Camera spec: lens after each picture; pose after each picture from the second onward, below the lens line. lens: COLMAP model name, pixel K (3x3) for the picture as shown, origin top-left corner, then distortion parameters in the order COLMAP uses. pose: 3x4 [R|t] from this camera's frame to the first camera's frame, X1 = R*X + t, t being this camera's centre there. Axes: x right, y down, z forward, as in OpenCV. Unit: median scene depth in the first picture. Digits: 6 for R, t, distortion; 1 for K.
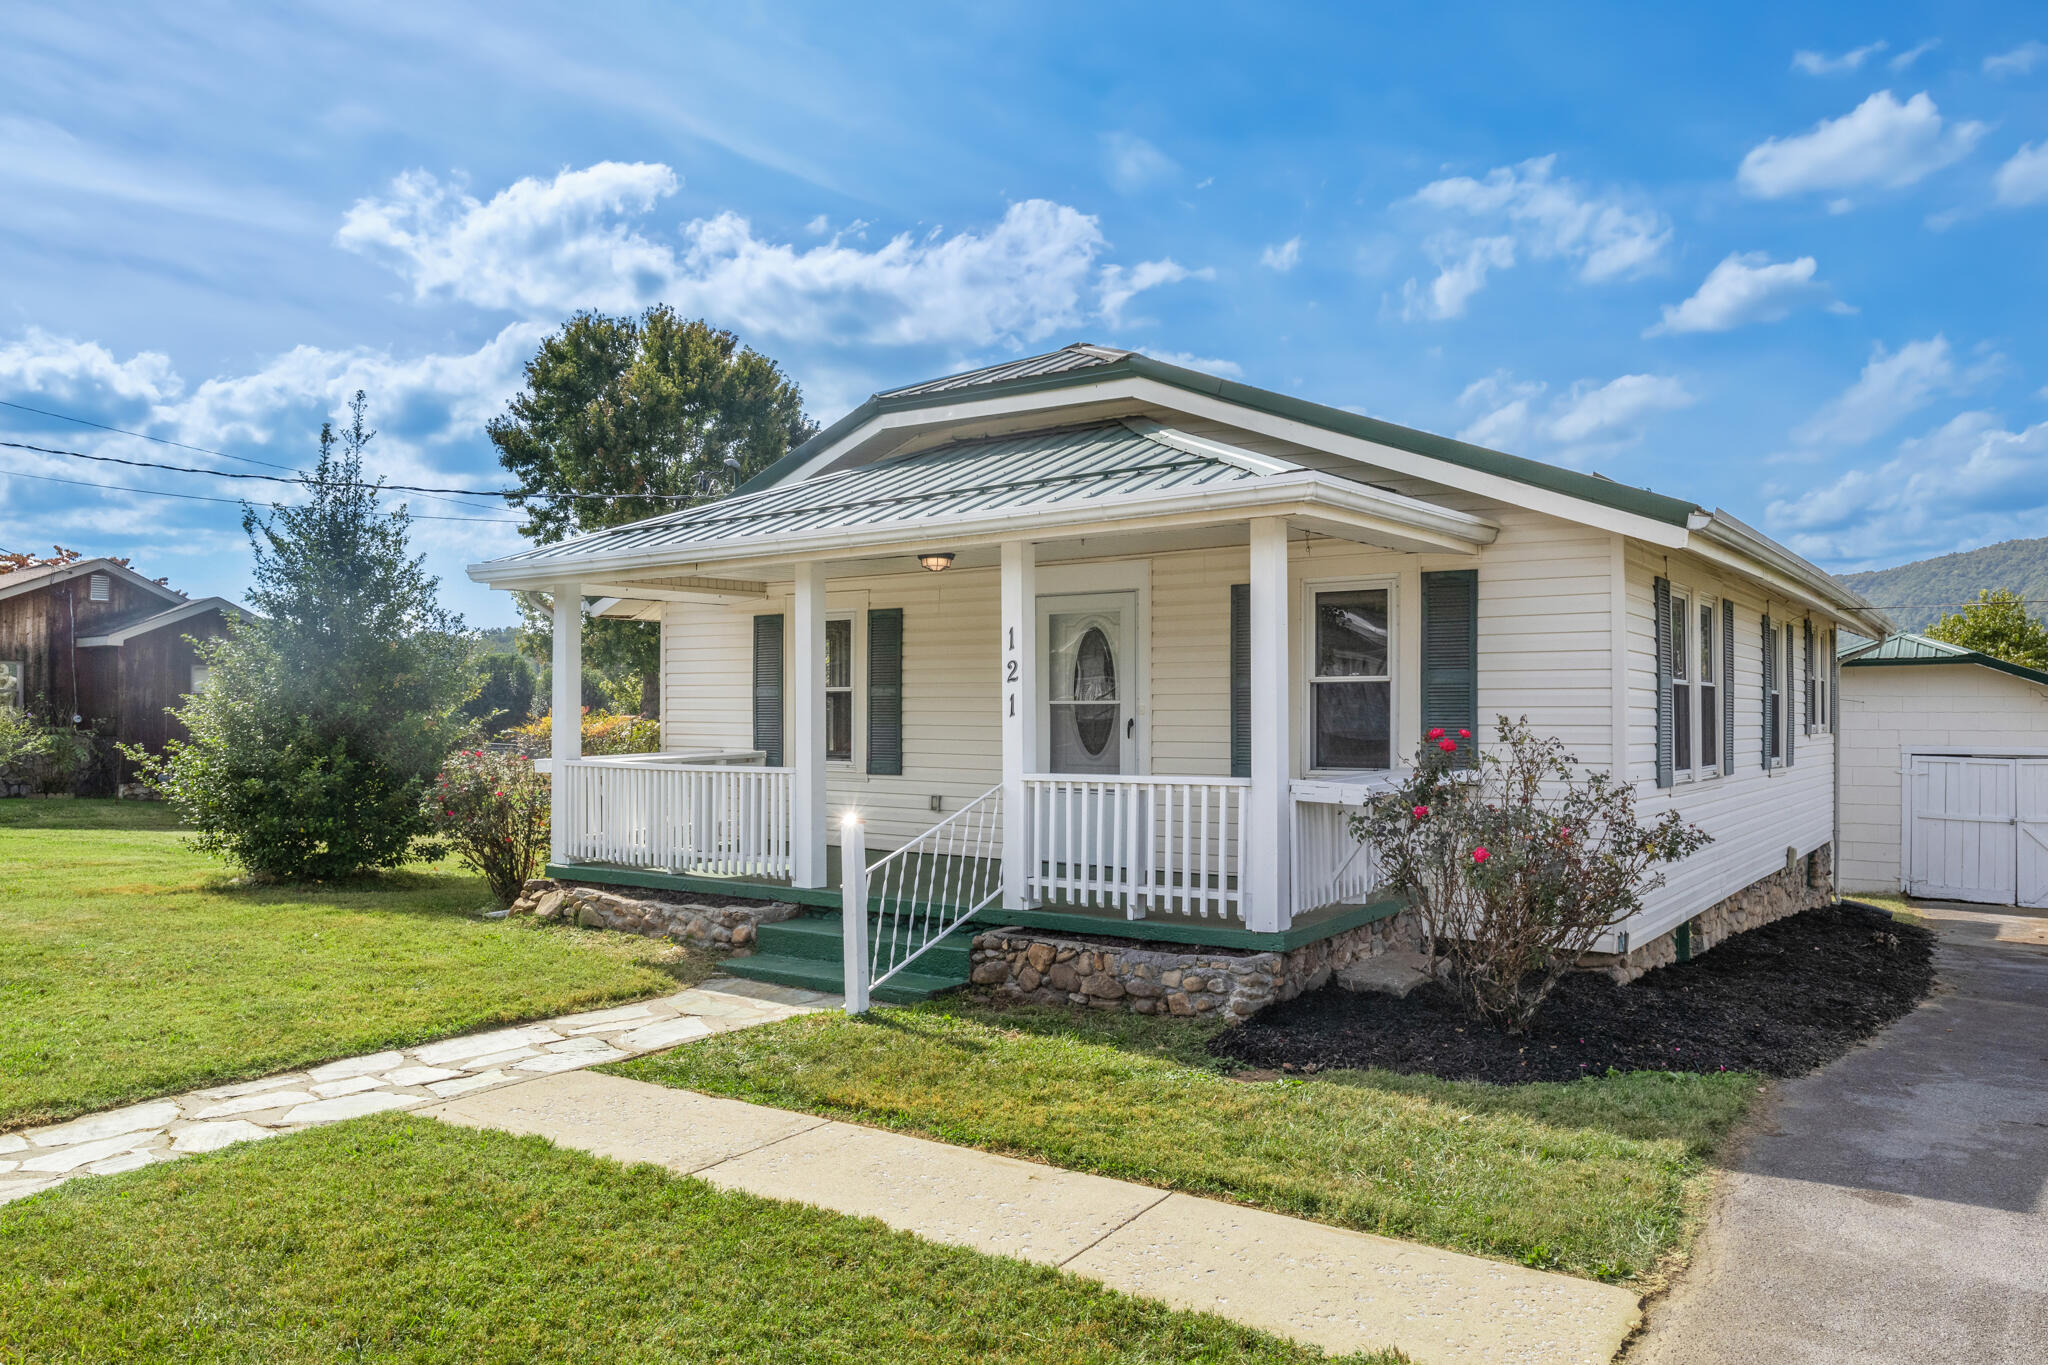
lens RADIAL K [[1471.2, 0, 1020.6], [0, 1471.2, 699.9], [0, 0, 1]] dist [-0.027929, 0.000081]
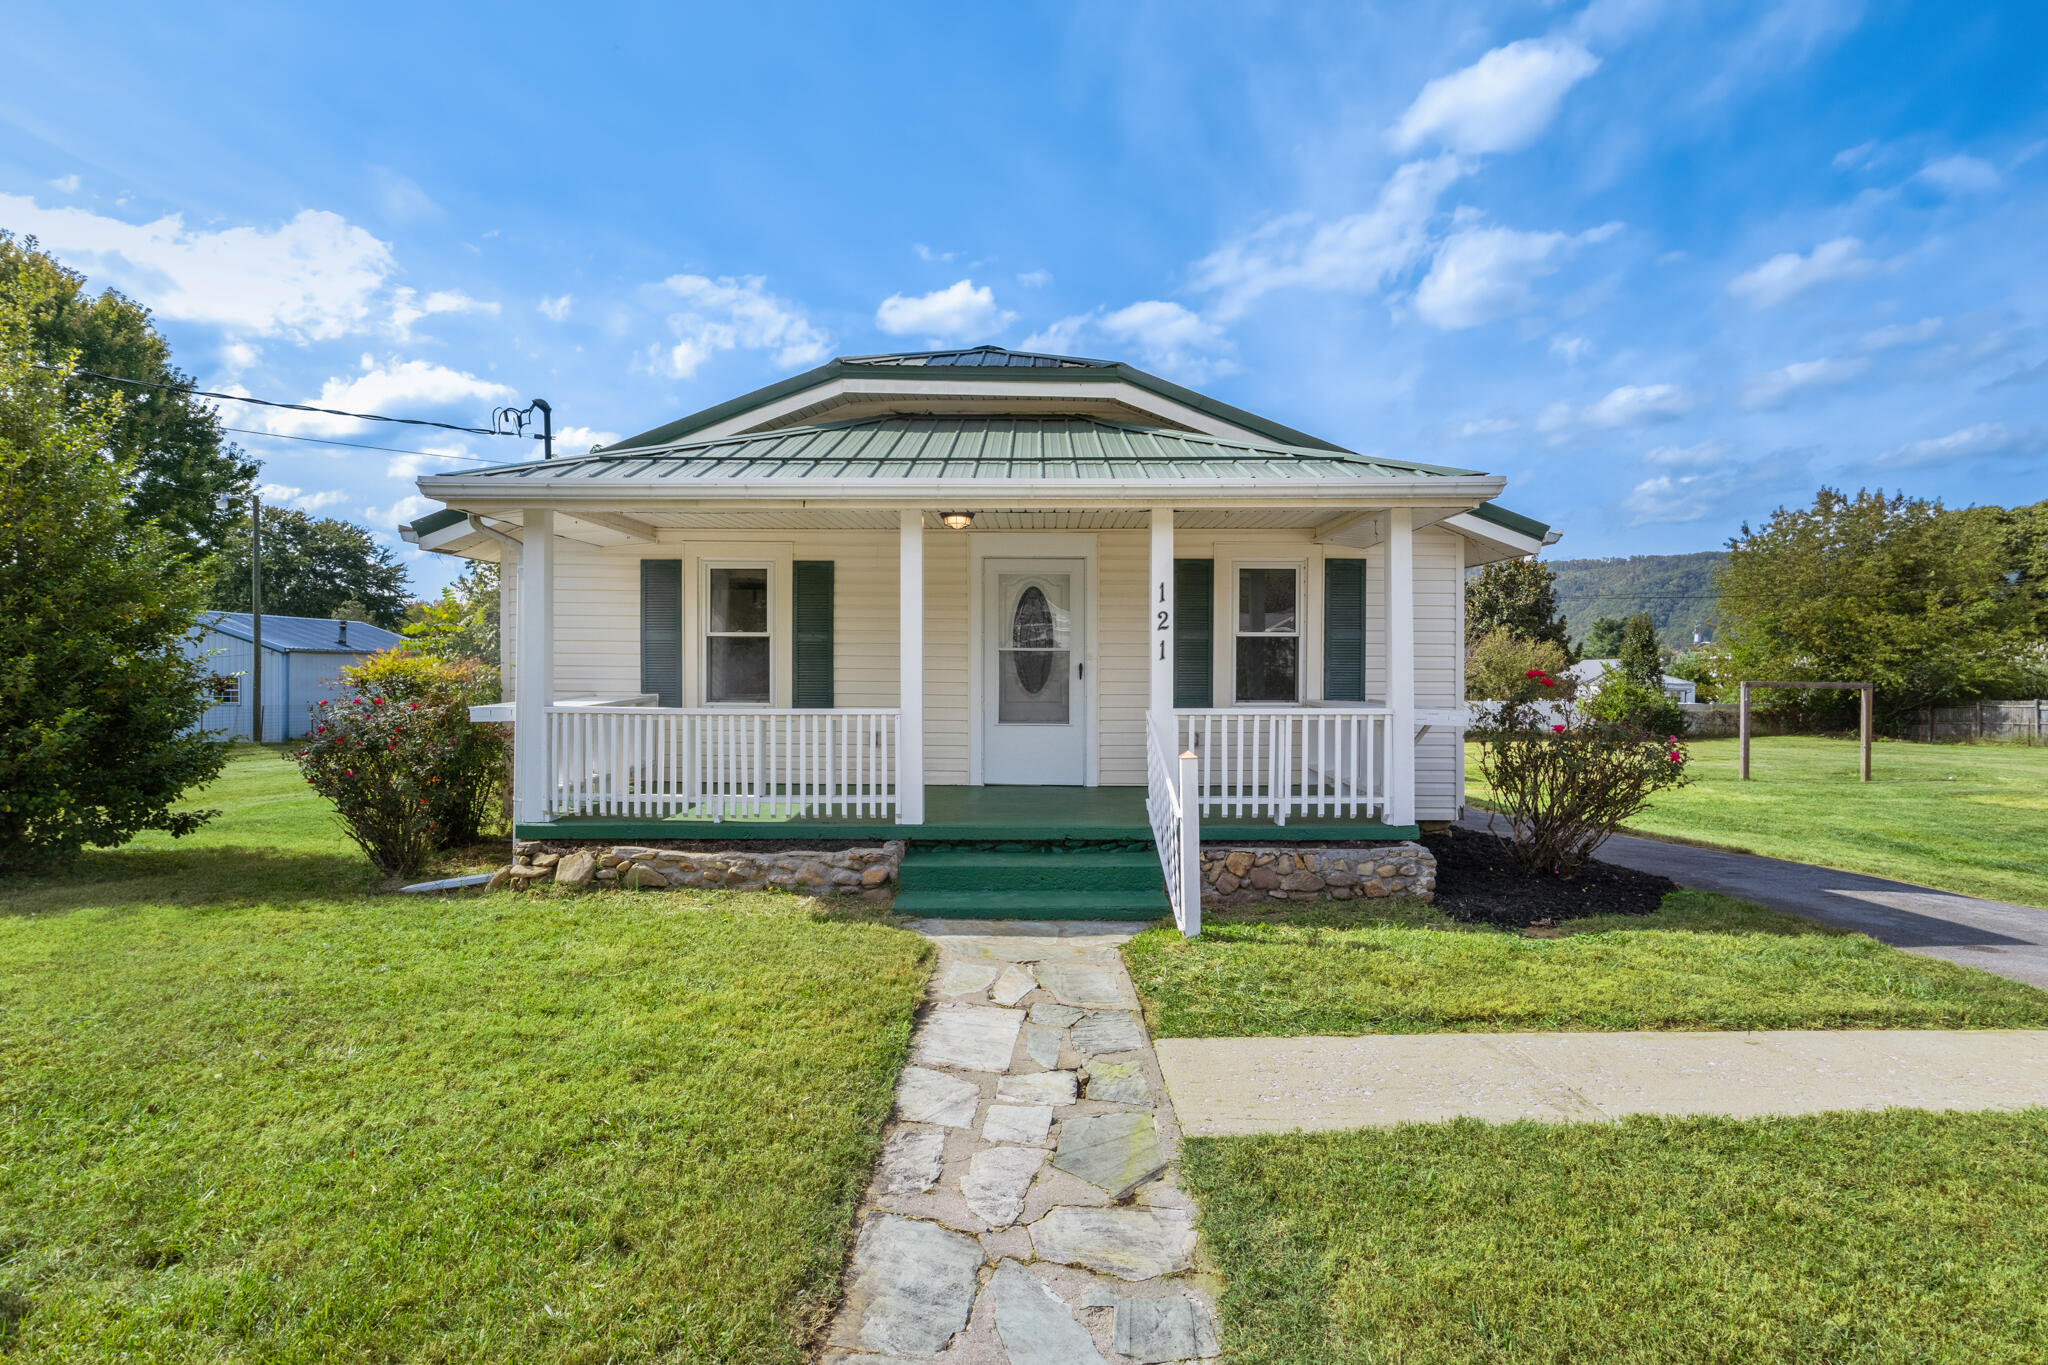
lens RADIAL K [[1039.6, 0, 1018.7], [0, 1039.6, 656.8], [0, 0, 1]] dist [-0.002672, -0.001219]
pose [[0.804581, 0.008682, 0.593779, -0.461174], [-0.009926, 0.999950, -0.001171, 0.008756], [-0.593760, -0.004952, 0.804627, 0.321365]]
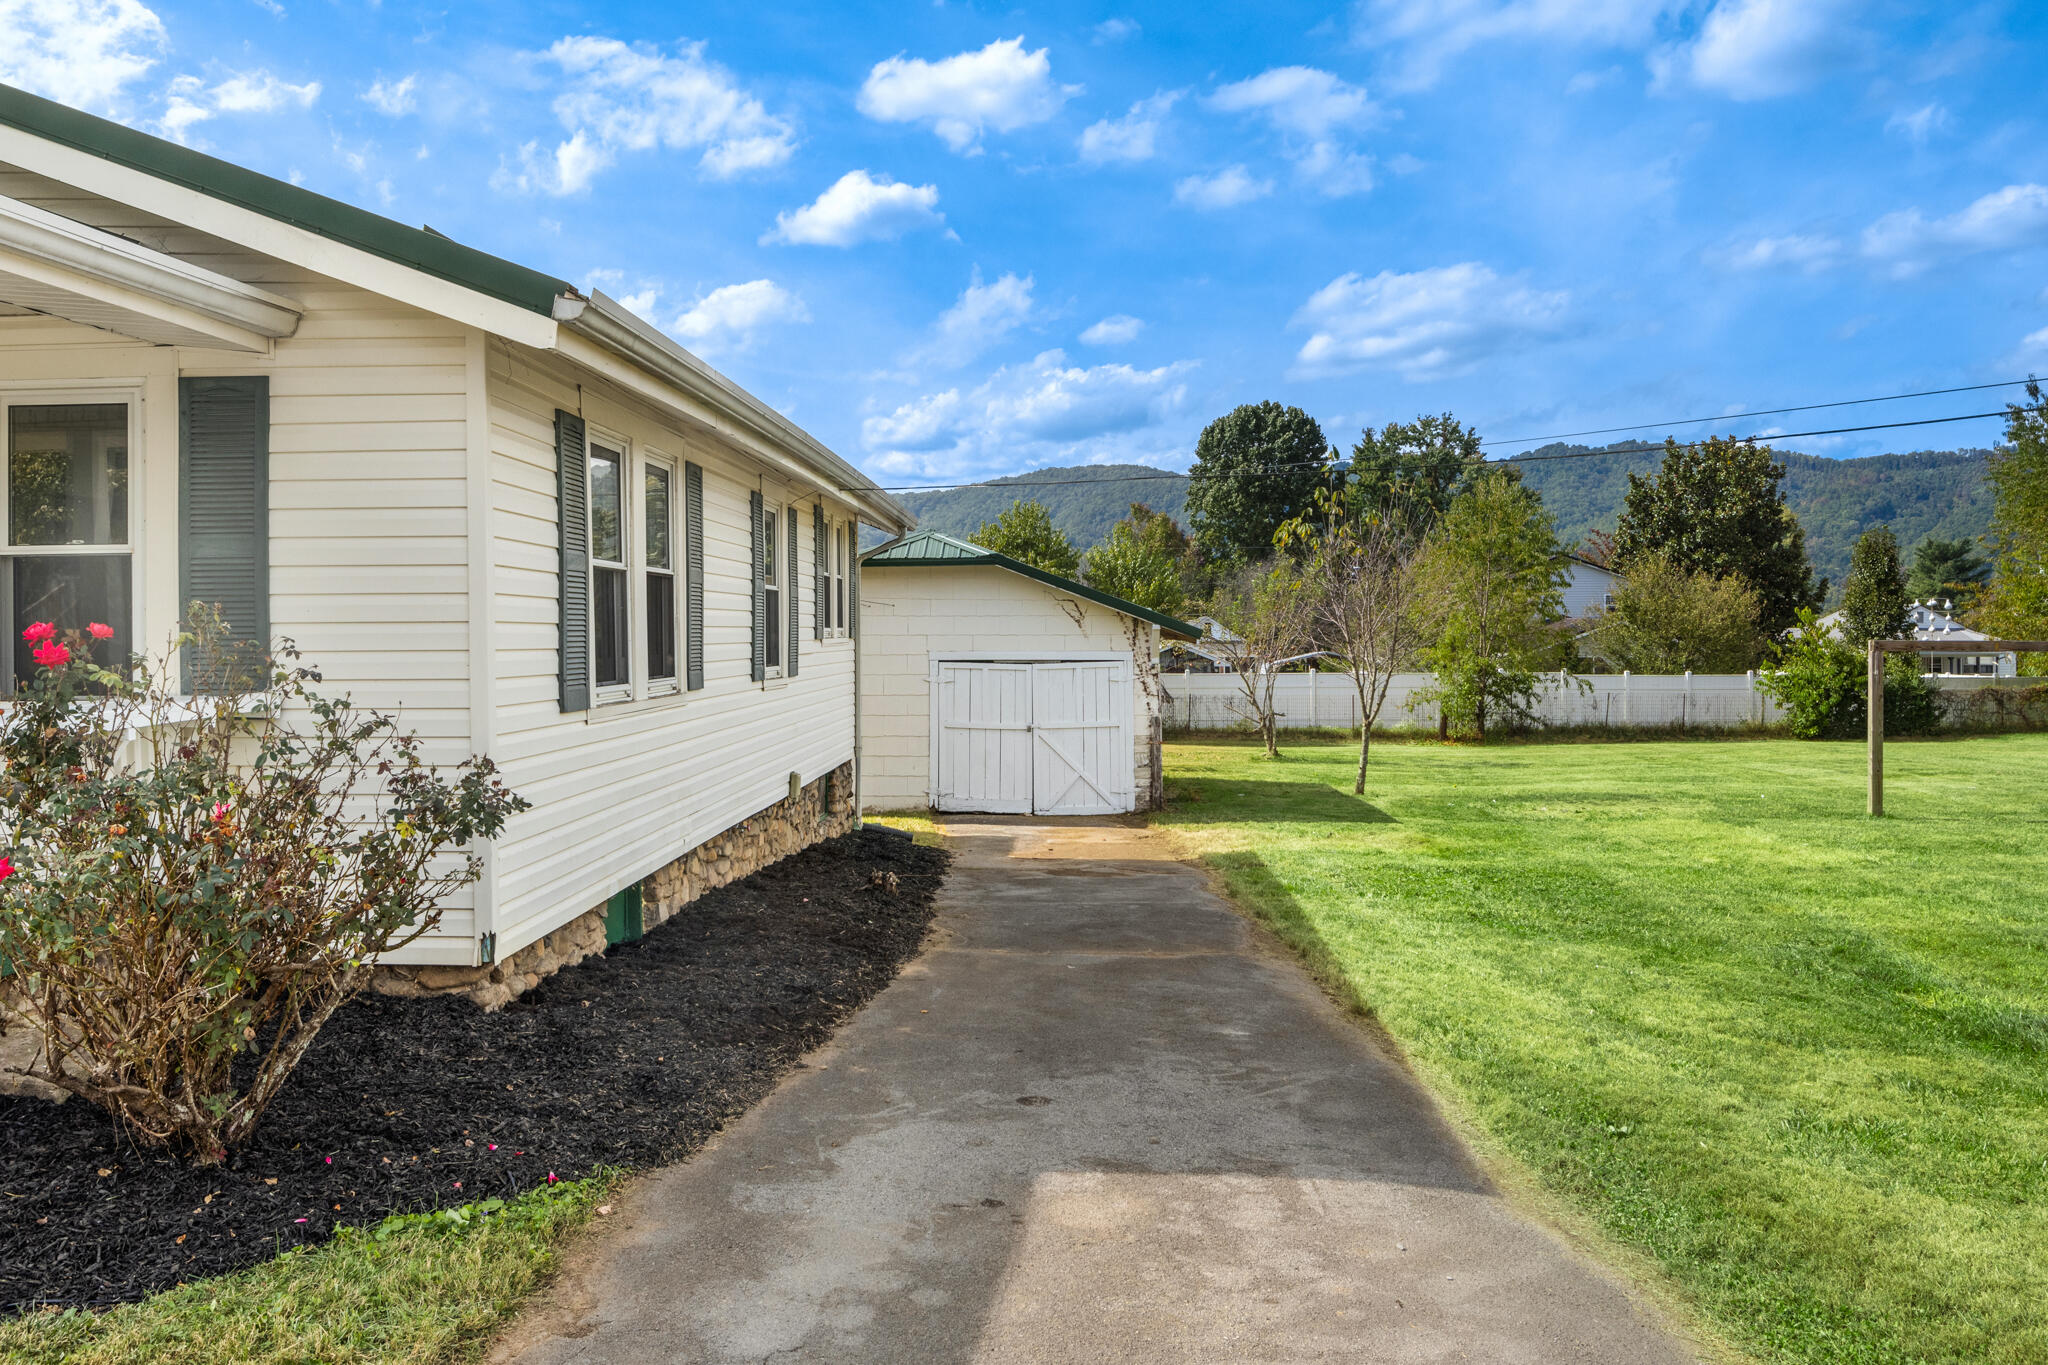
lens RADIAL K [[1568.1, 0, 1068.4], [0, 1568.1, 630.7], [0, 0, 1]] dist [-0.002794, -0.005091]
pose [[0.819647, -0.006027, 0.572838, 0.170764], [-0.000924, 0.999929, 0.011843, 0.009969], [-0.572869, -0.010237, 0.819583, 0.205947]]
